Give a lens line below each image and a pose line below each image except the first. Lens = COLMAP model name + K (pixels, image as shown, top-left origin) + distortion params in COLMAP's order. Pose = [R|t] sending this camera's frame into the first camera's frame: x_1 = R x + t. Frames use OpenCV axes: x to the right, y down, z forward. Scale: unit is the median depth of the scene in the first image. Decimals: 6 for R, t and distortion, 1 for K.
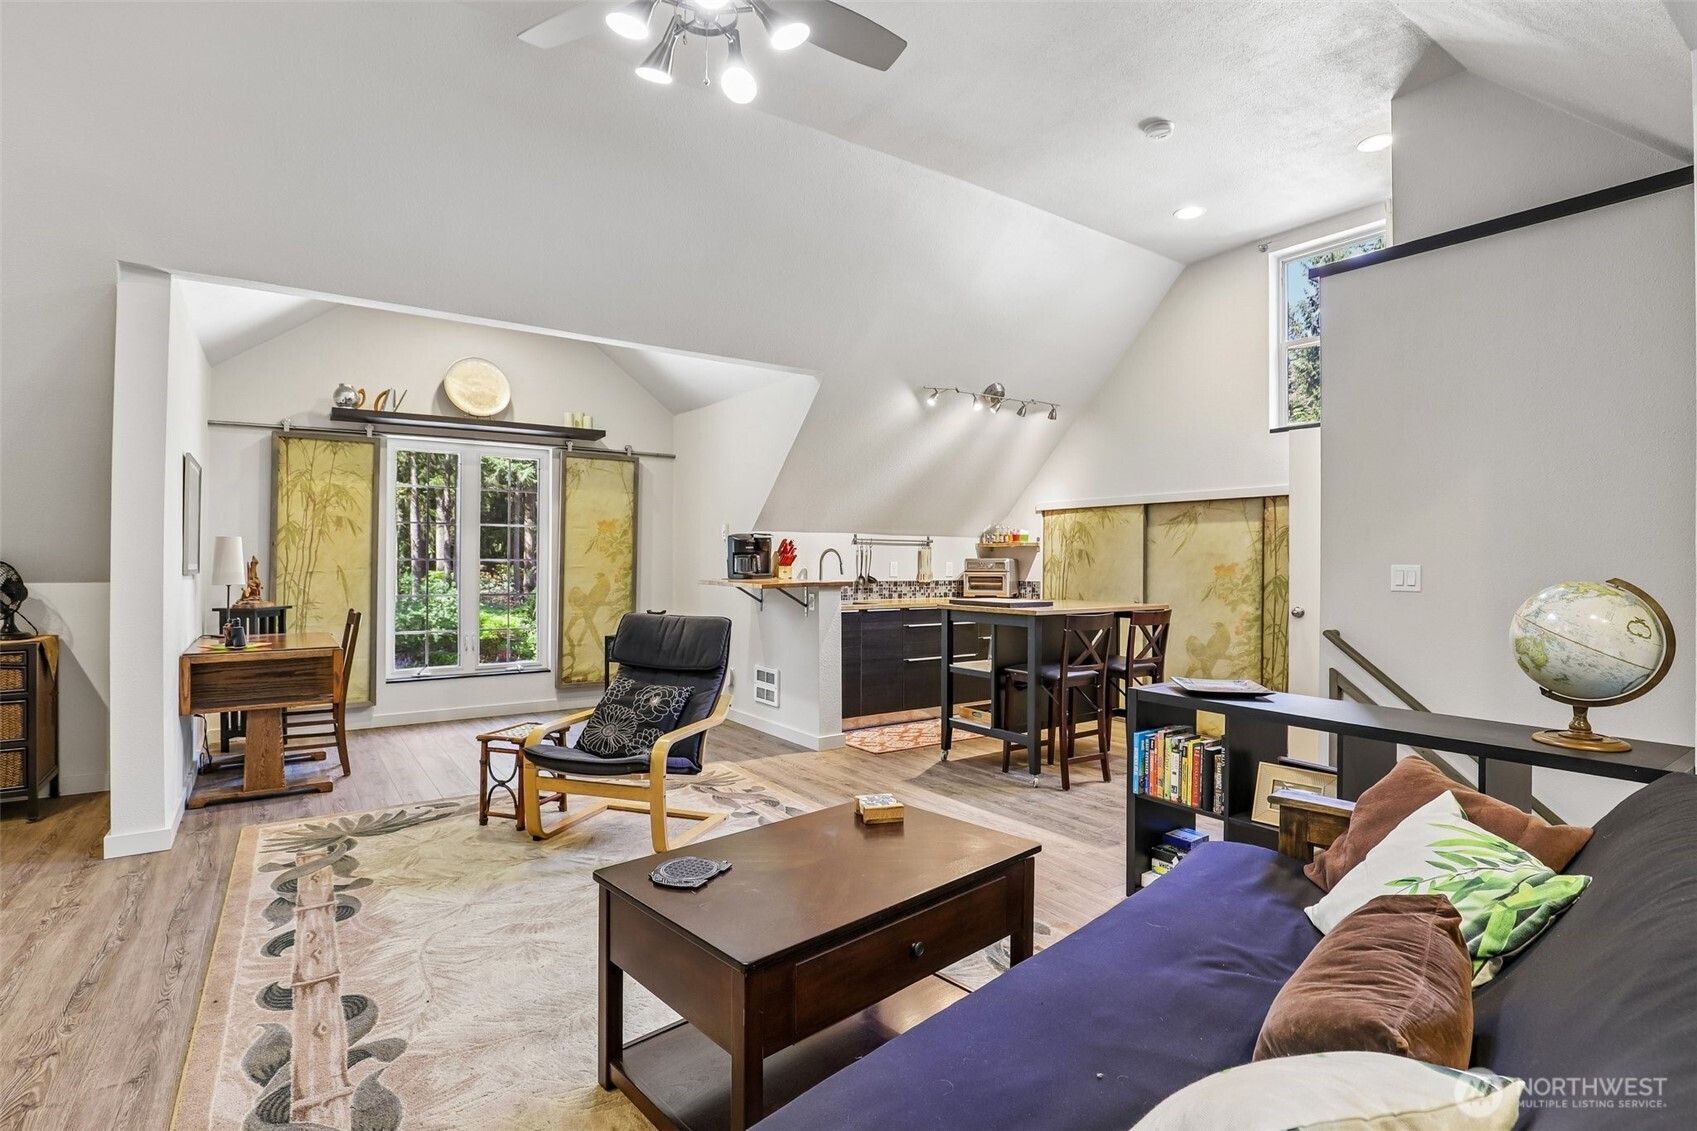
lens RADIAL K [[817.1, 0, 838.3], [0, 817.1, 554.6], [0, 0, 1]] dist [-0.017425, 0.000672]
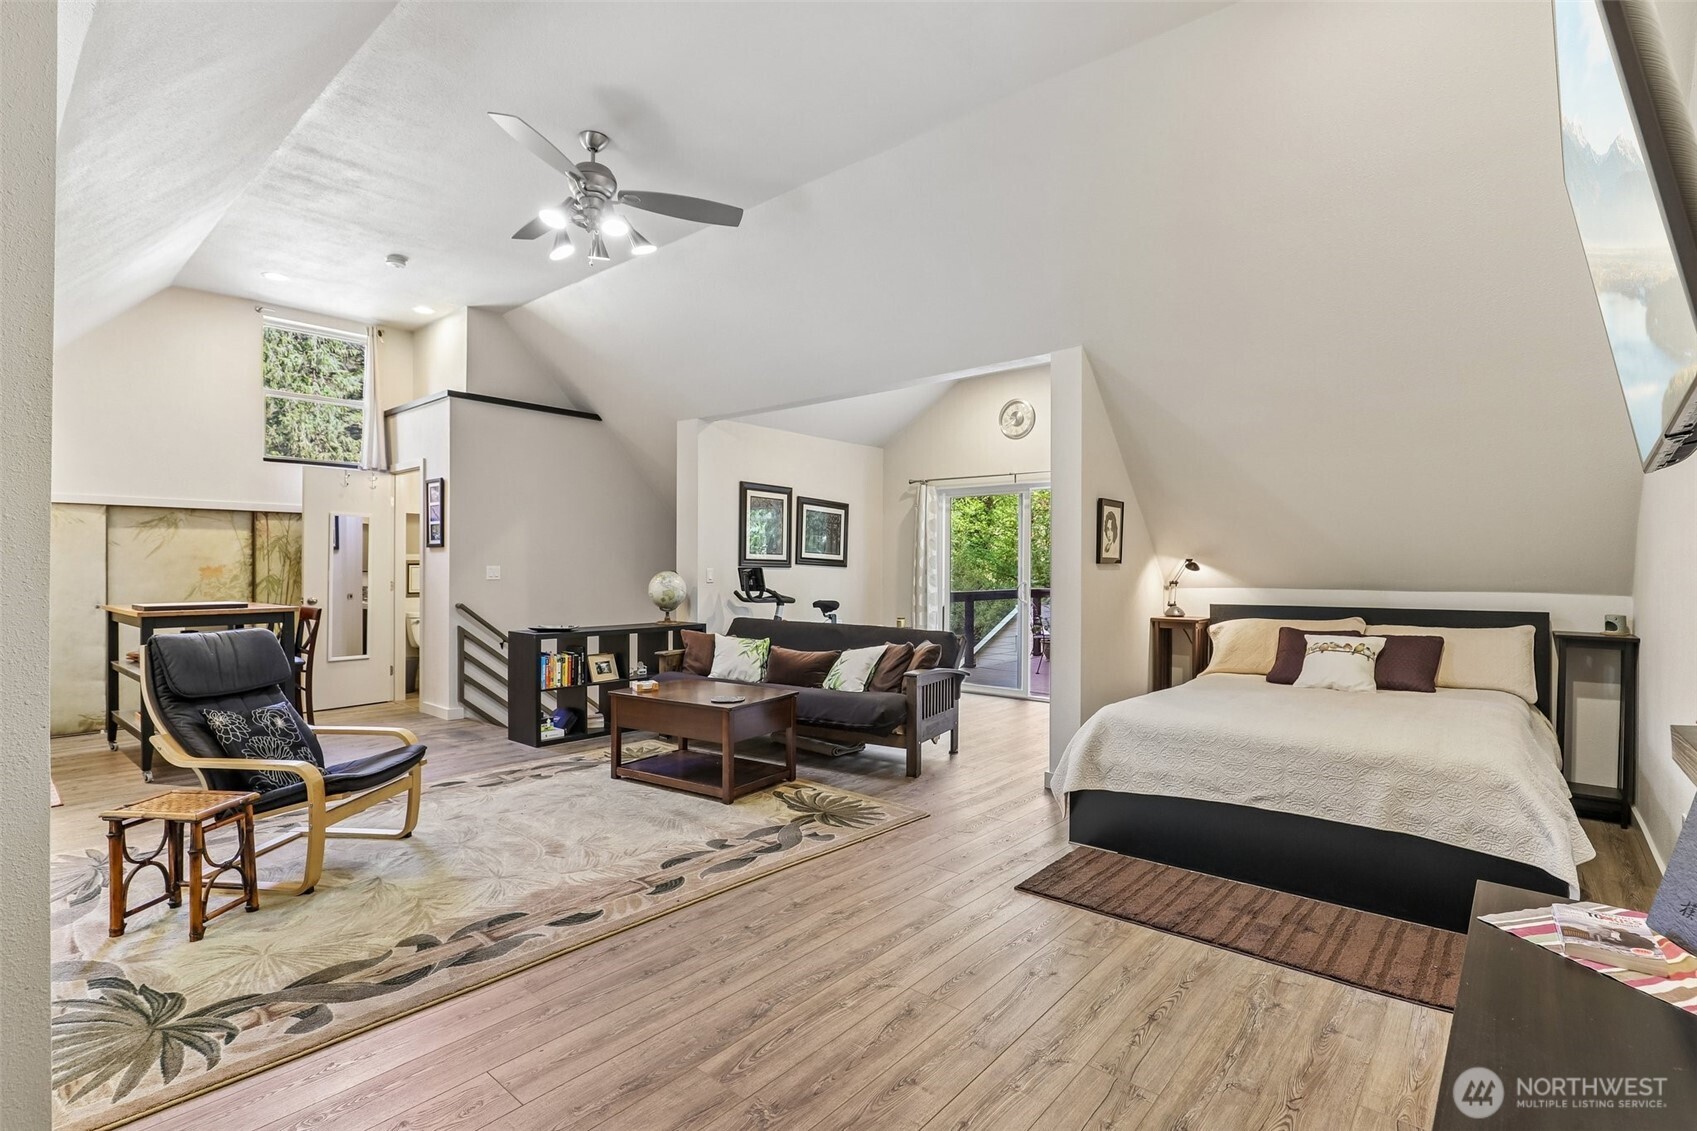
lens RADIAL K [[817.1, 0, 848.5], [0, 817.1, 565.4], [0, 0, 1]] dist [-0.017425, 0.000672]
pose [[-0.264169, -0.005429, 0.964461, -0.806785], [-0.011041, 0.999936, 0.002604, -0.001803], [-0.964413, -0.009961, -0.264212, 0.409722]]
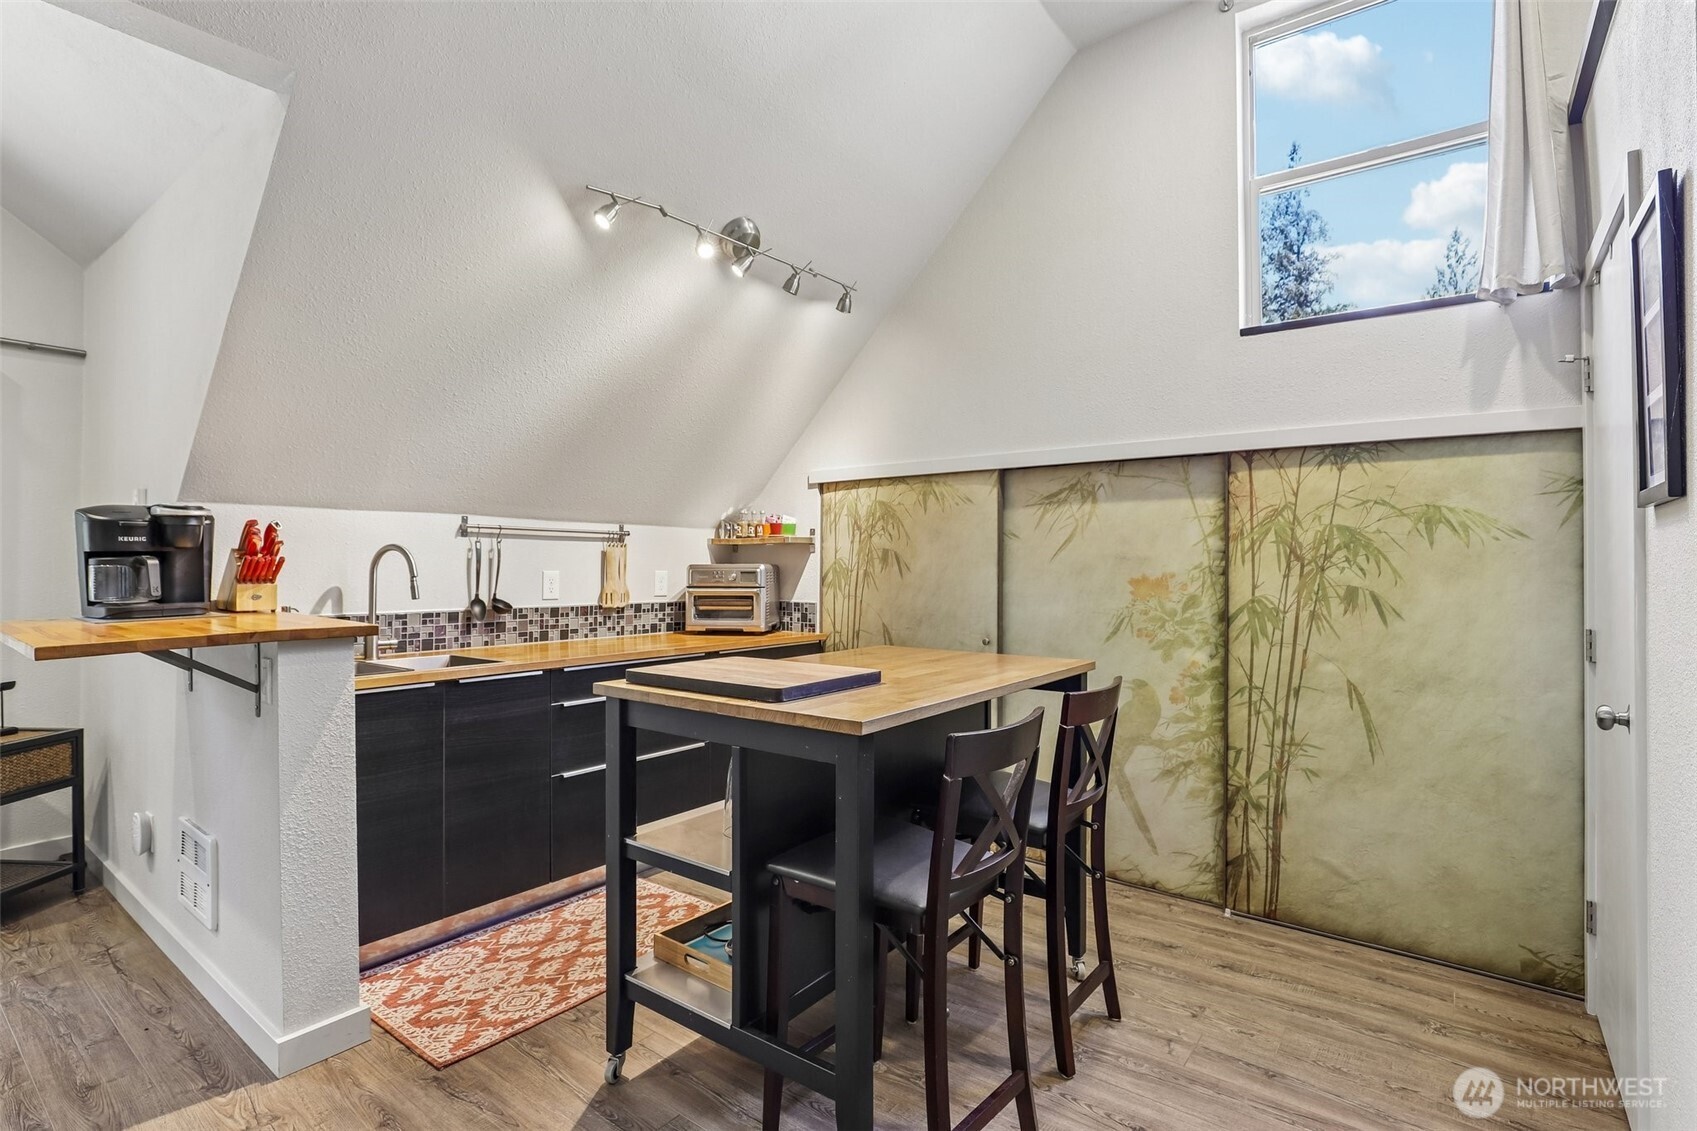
lens RADIAL K [[817.1, 0, 846.4], [0, 817.1, 558.7], [0, 0, 1]] dist [-0.017425, 0.000672]
pose [[0.949137, 0.000314, 0.314862, 0.095338], [-0.001118, 0.999997, 0.002374, -0.000682], [-0.314860, -0.002605, 0.949135, 0.502218]]
